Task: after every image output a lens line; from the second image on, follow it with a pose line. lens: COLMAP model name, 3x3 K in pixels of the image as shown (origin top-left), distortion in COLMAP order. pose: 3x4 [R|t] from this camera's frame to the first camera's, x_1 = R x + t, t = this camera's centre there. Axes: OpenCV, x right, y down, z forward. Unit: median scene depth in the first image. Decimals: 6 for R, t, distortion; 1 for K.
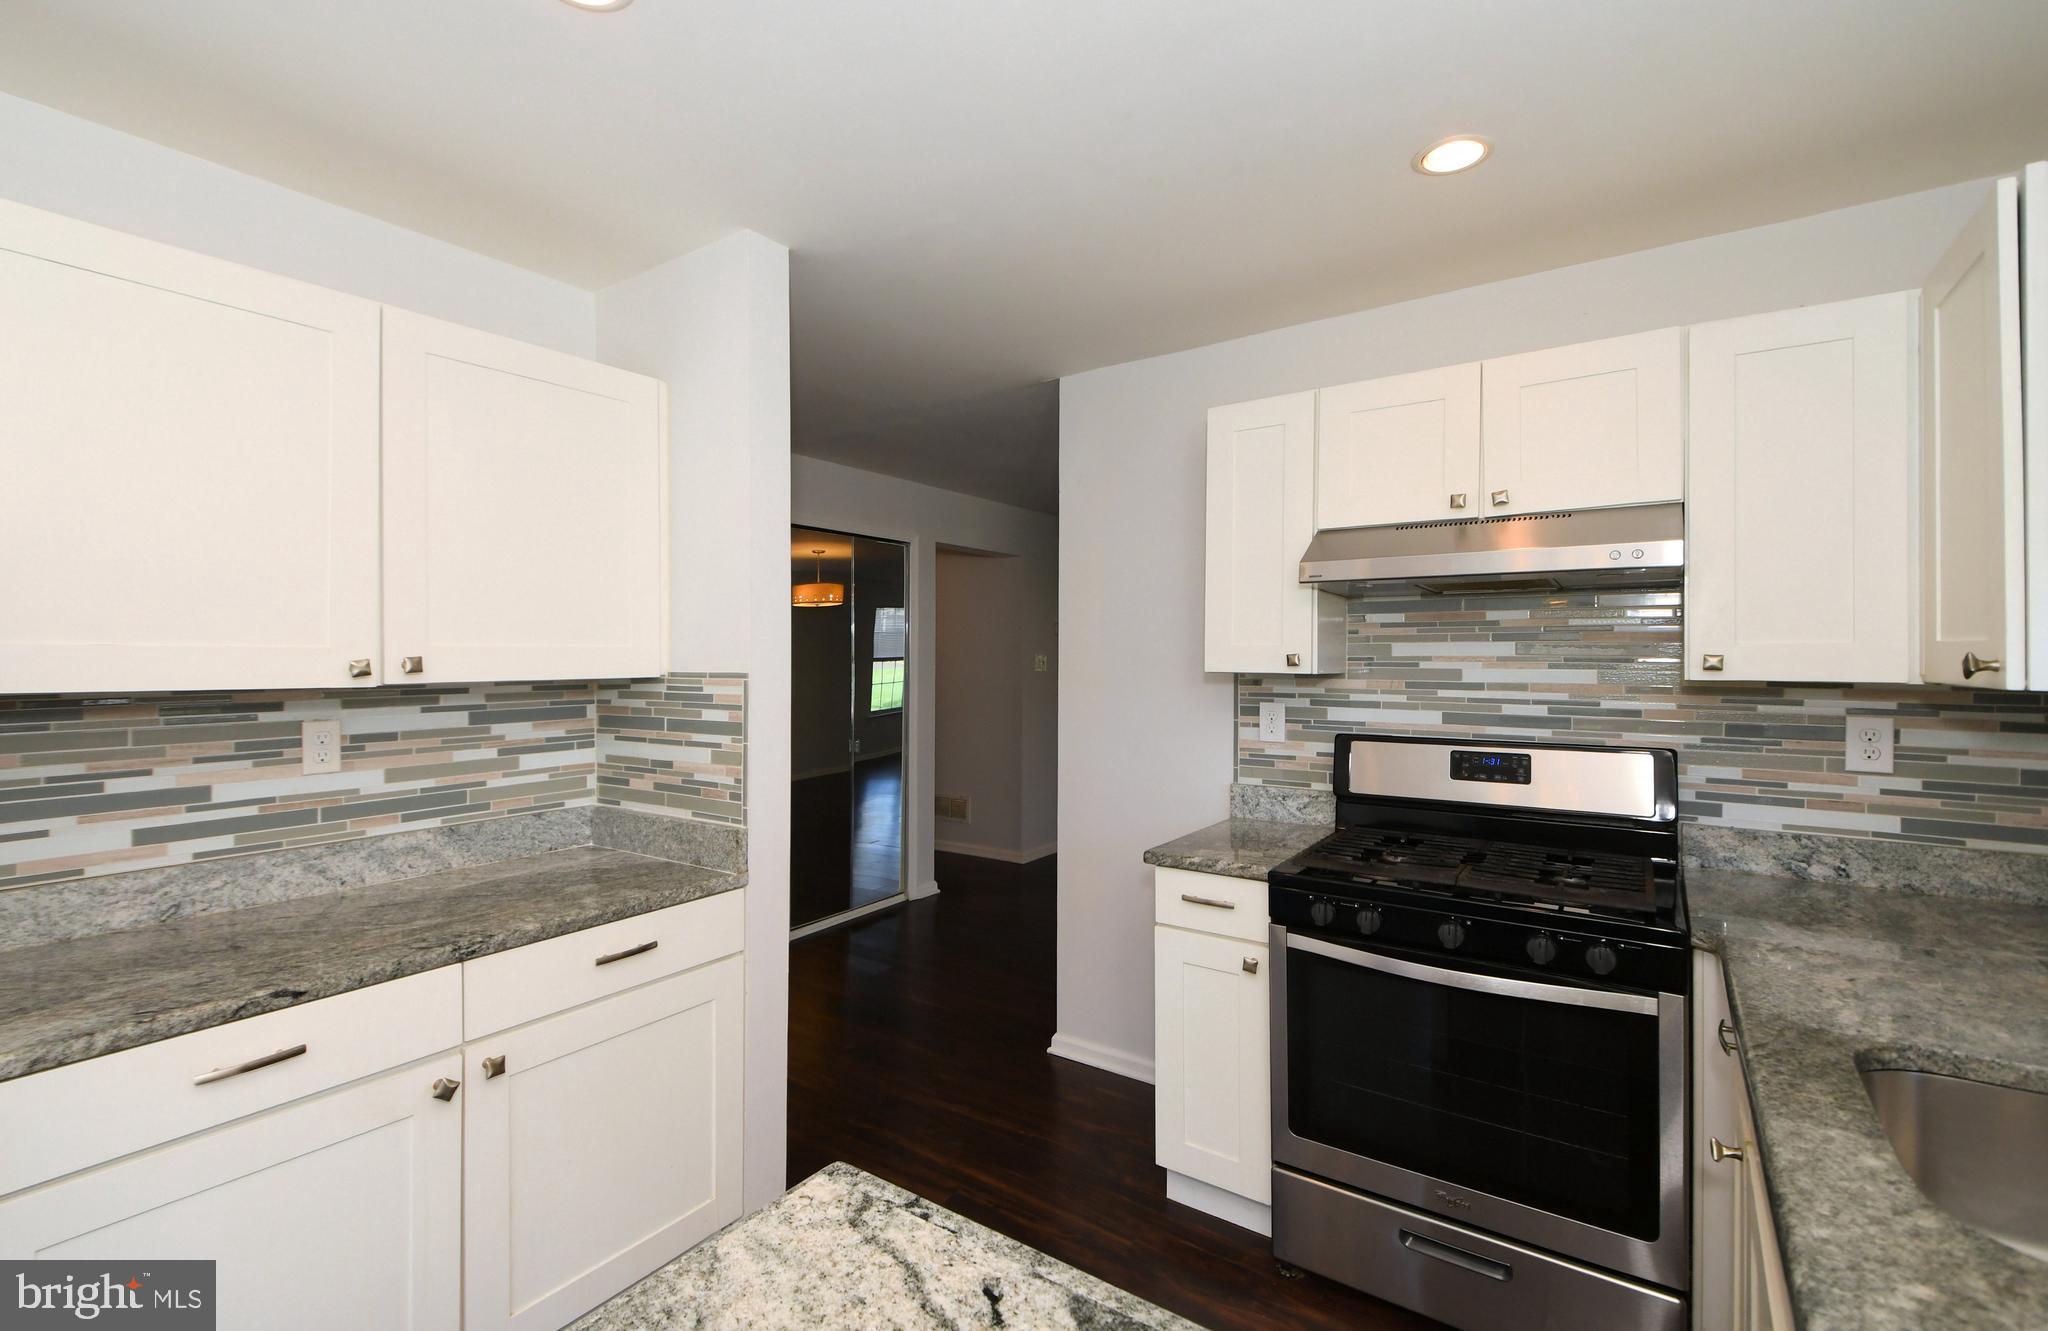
lens RADIAL K [[883.3, 0, 1019.7], [0, 883.3, 656.3], [0, 0, 1]] dist [0.042595, -0.027468]
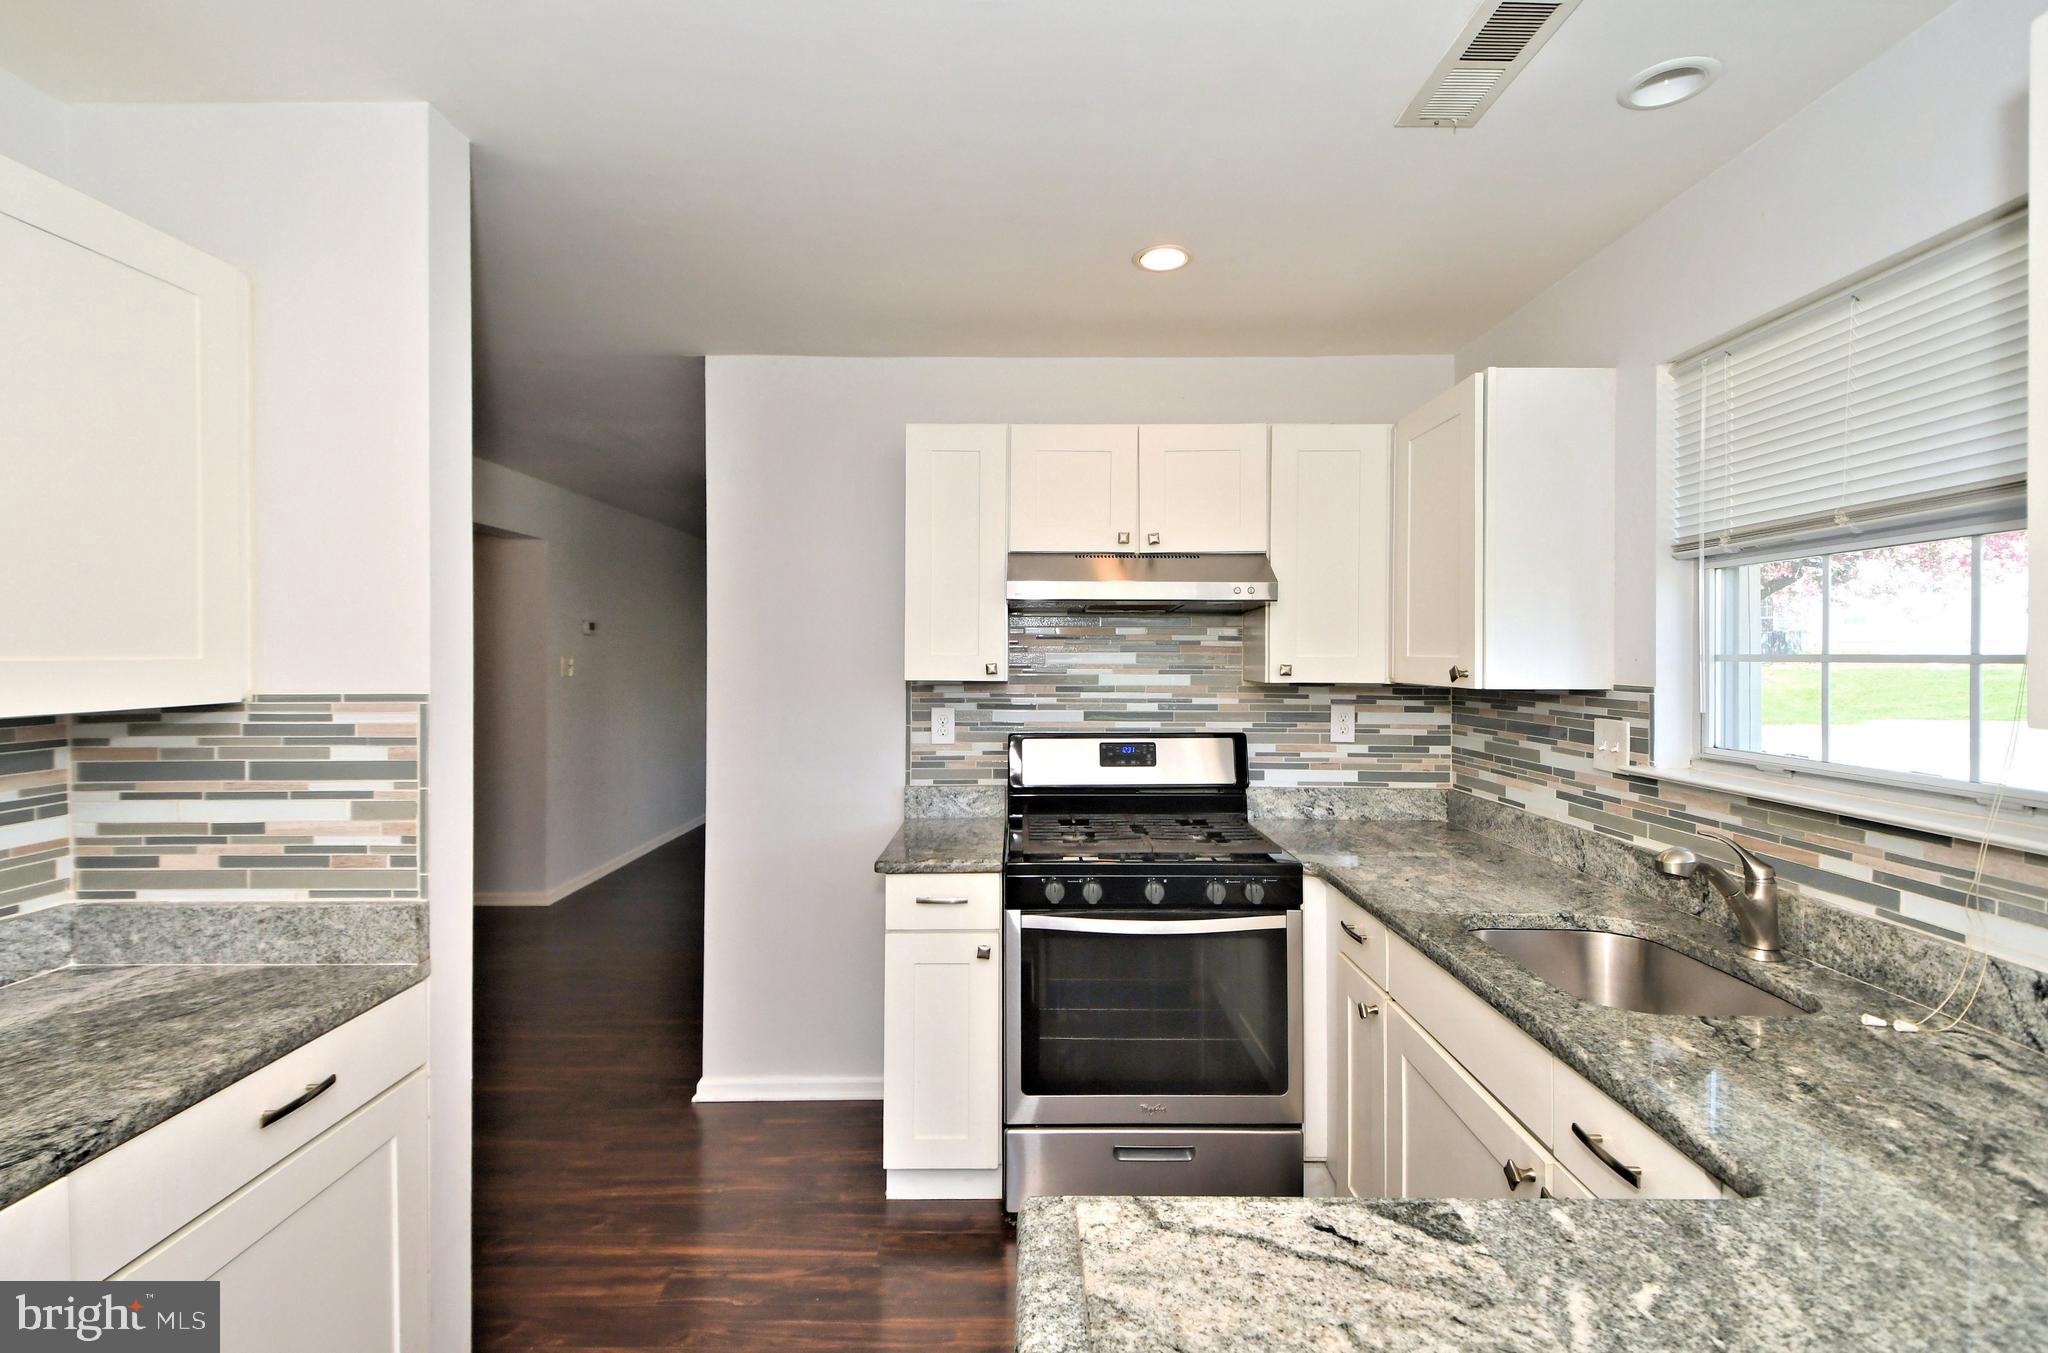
lens RADIAL K [[897.6, 0, 1026.9], [0, 897.6, 660.6], [0, 0, 1]] dist [0.042915, -0.024673]
pose [[0.817156, -0.002724, 0.576410, -0.313360], [-0.001916, 0.999970, 0.007441, -0.015165], [-0.576413, -0.007185, 0.817127, 0.072661]]
